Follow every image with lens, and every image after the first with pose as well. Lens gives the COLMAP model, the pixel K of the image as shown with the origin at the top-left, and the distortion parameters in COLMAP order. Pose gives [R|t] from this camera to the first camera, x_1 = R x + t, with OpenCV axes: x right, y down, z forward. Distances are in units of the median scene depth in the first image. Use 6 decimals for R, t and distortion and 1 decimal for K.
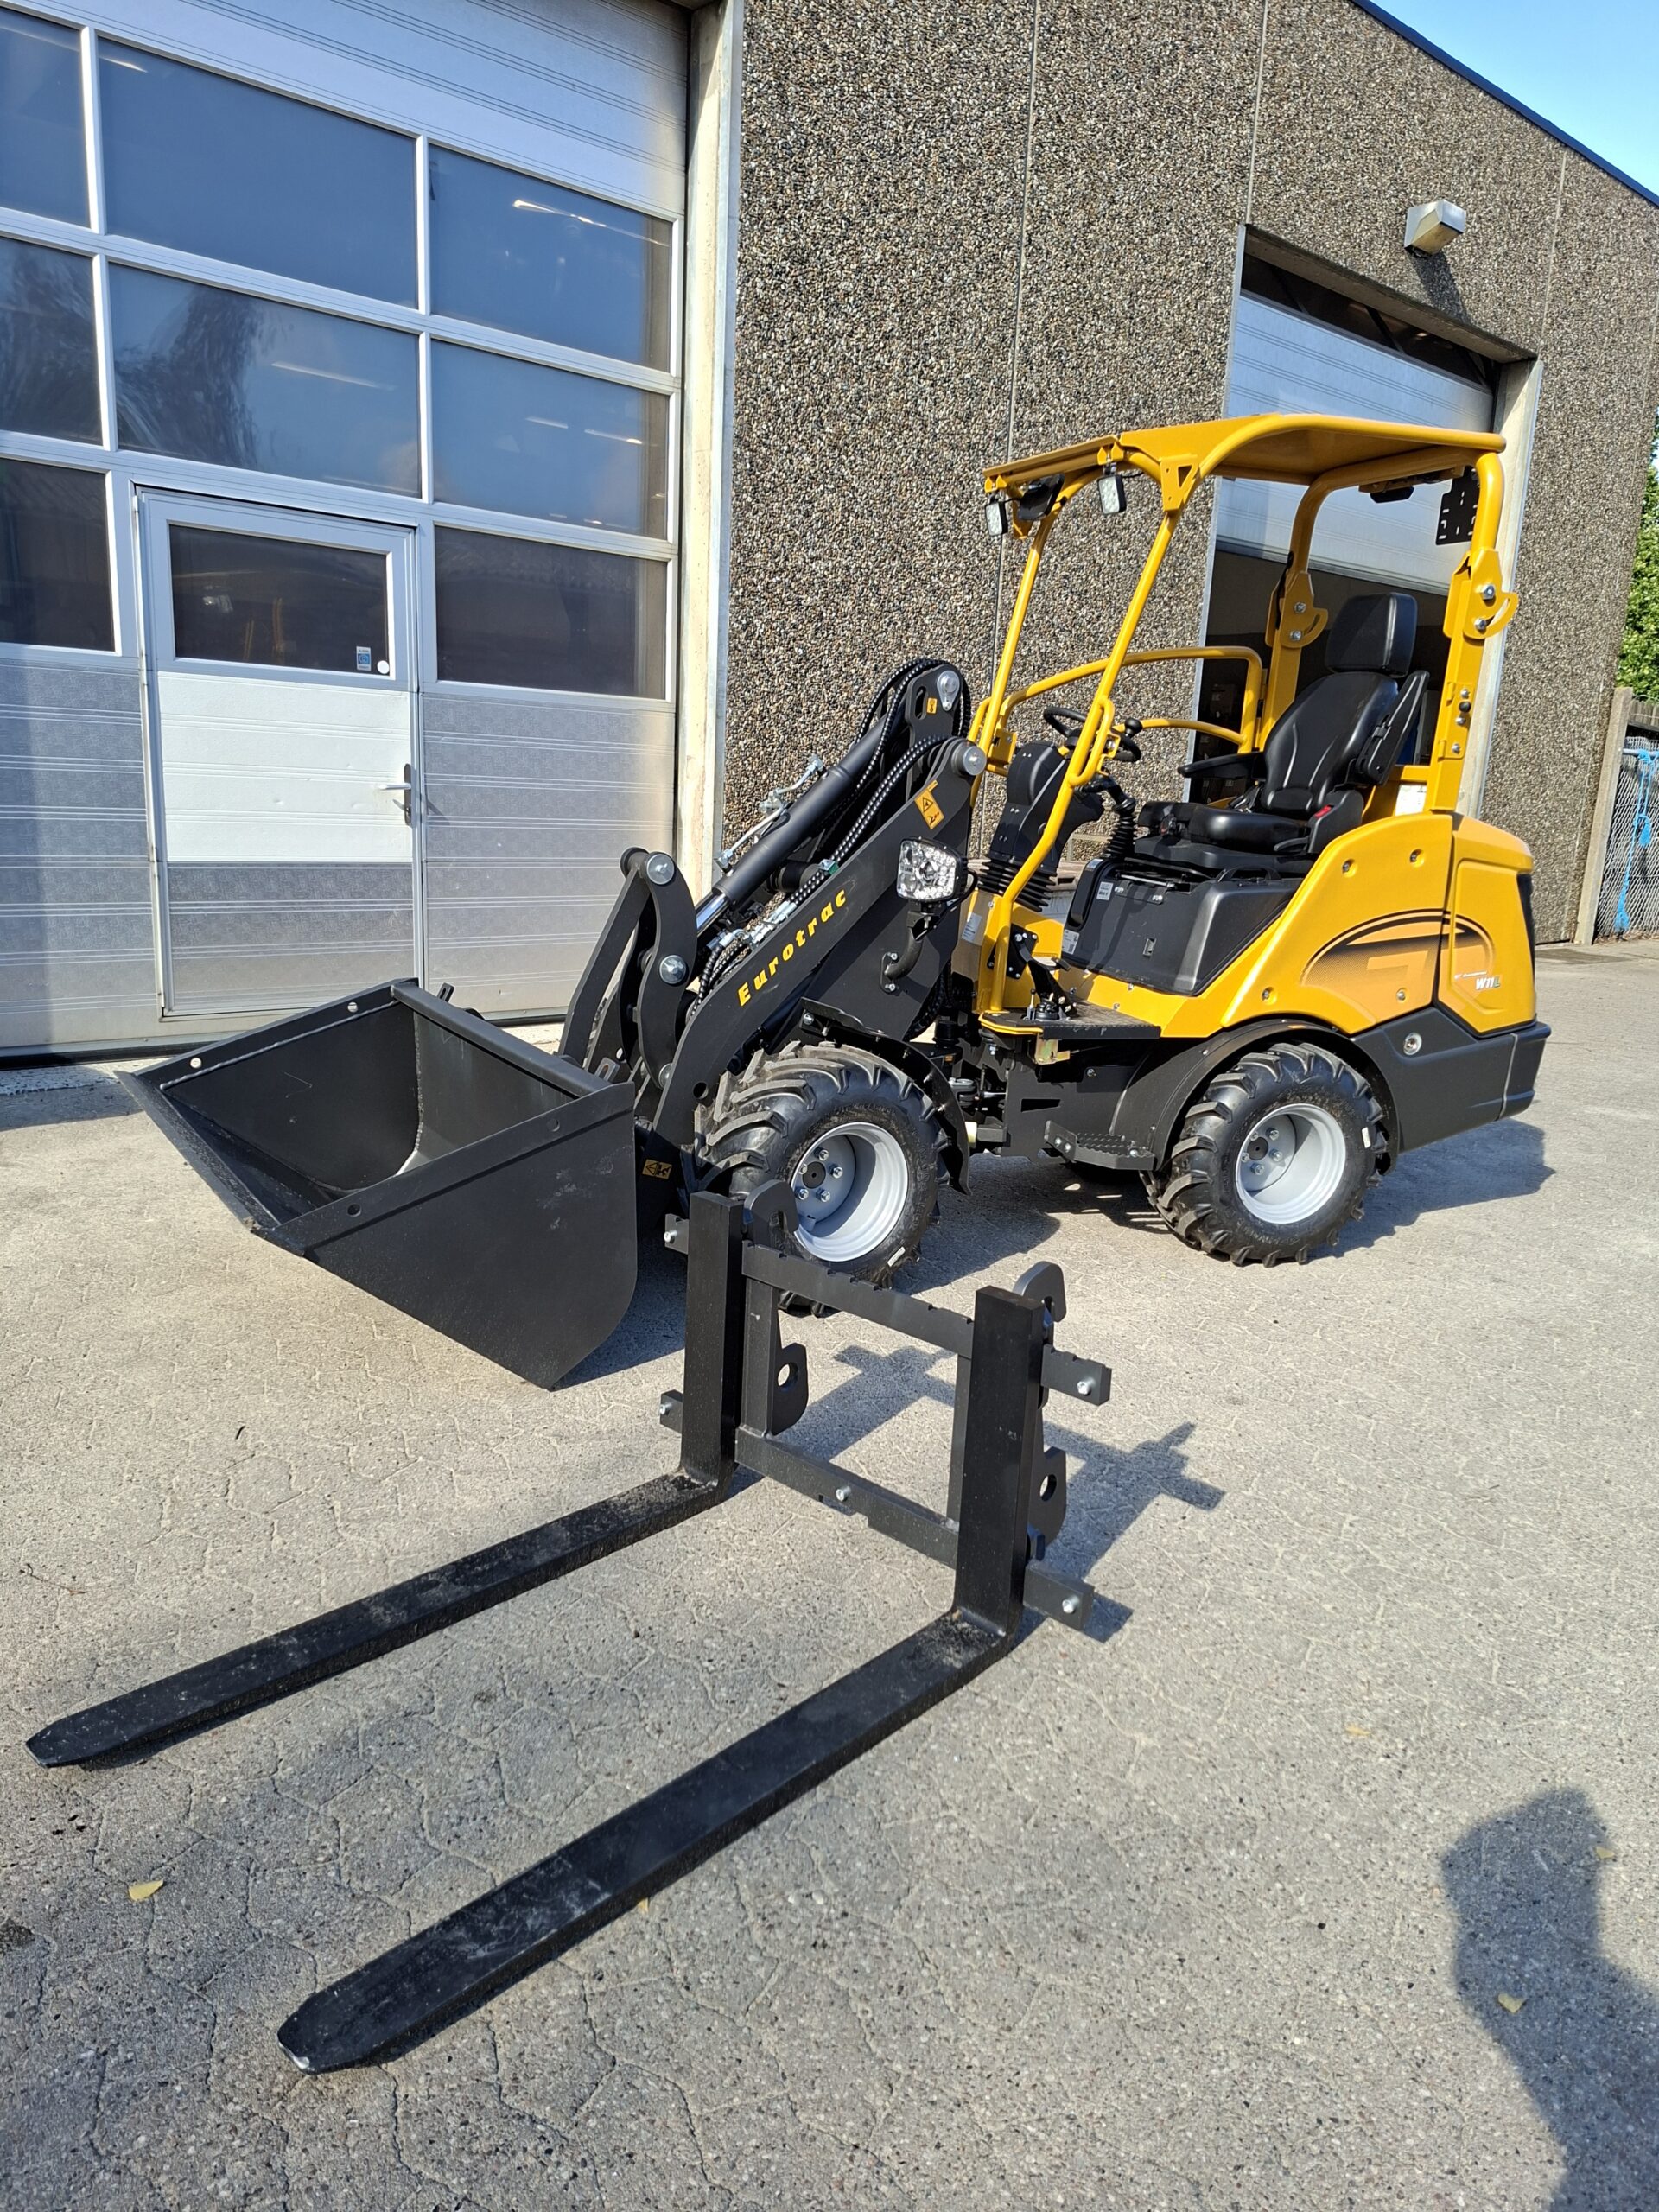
lens RADIAL K [[1611.1, 0, 837.3], [0, 1611.1, 1153.1], [0, 0, 1]] dist [0.078003, -0.098808]
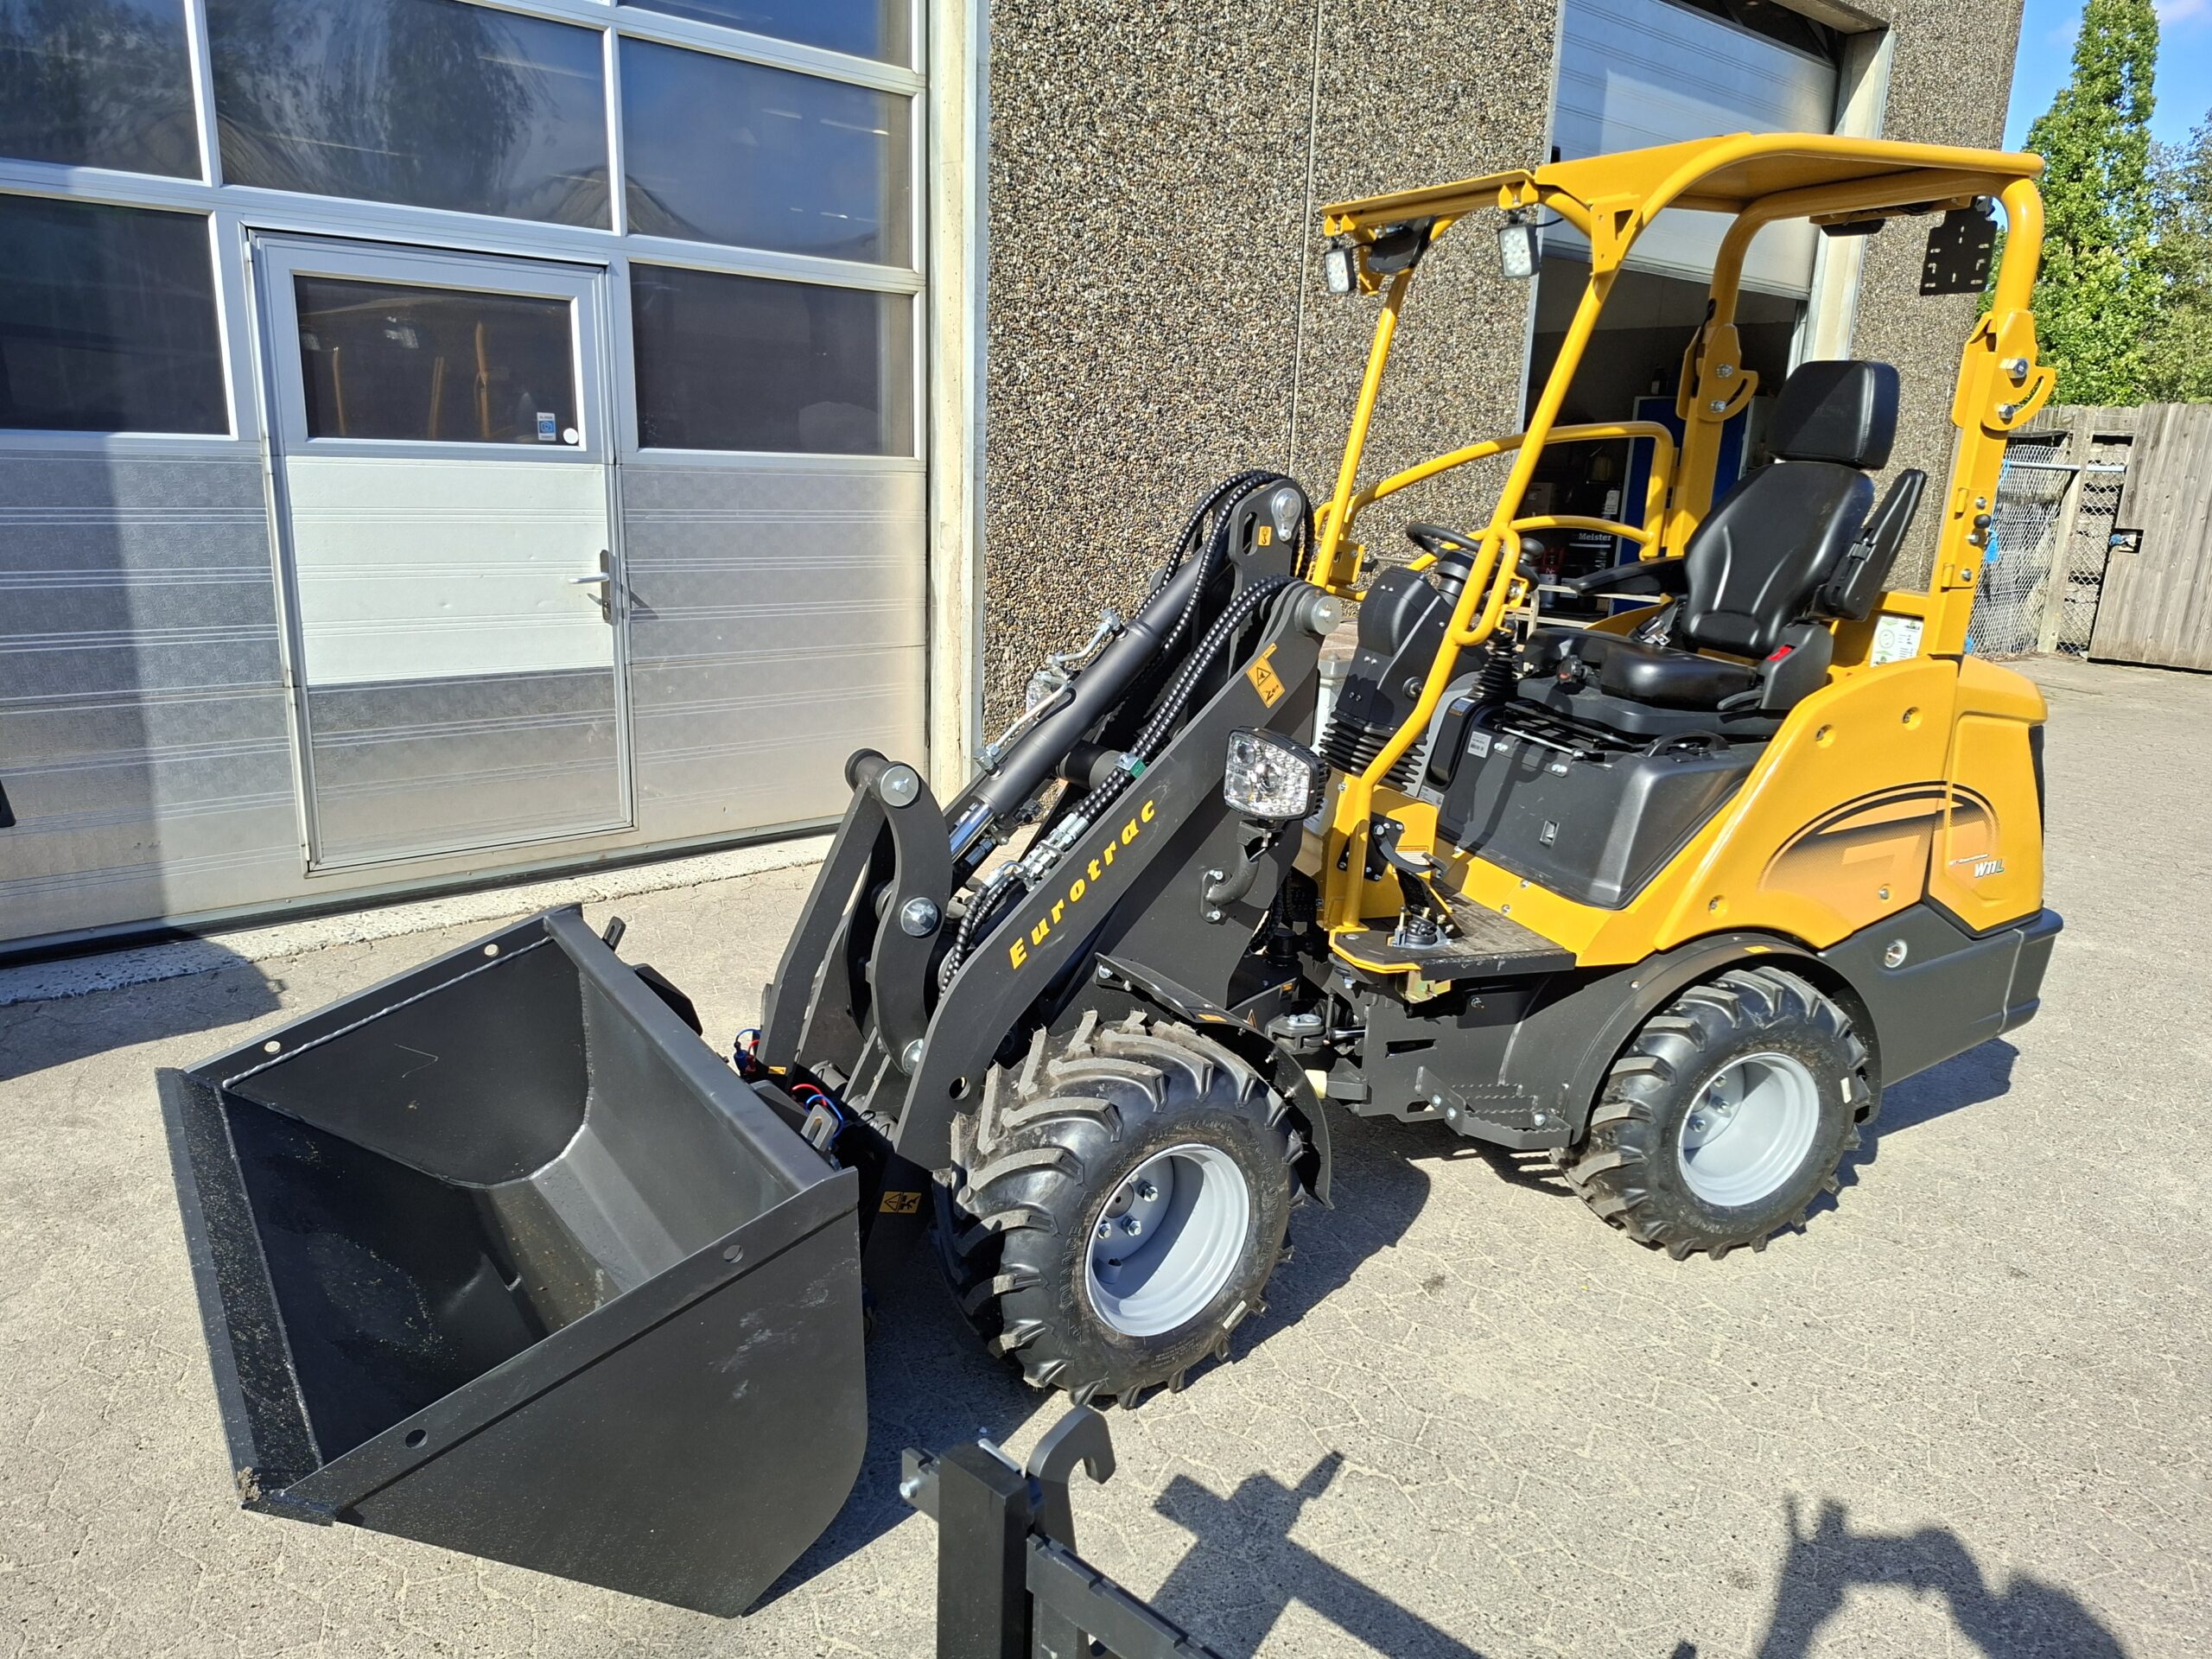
lens RADIAL K [[1611.1, 0, 1101.7], [0, 1611.1, 875.0], [0, 0, 1]] dist [0.078003, -0.098808]
pose [[0.999862, -0.016458, -0.002448, -0.014644], [0.016511, 0.999585, 0.023612, -0.123933], [0.002059, -0.023649, 0.999718, 0.229105]]
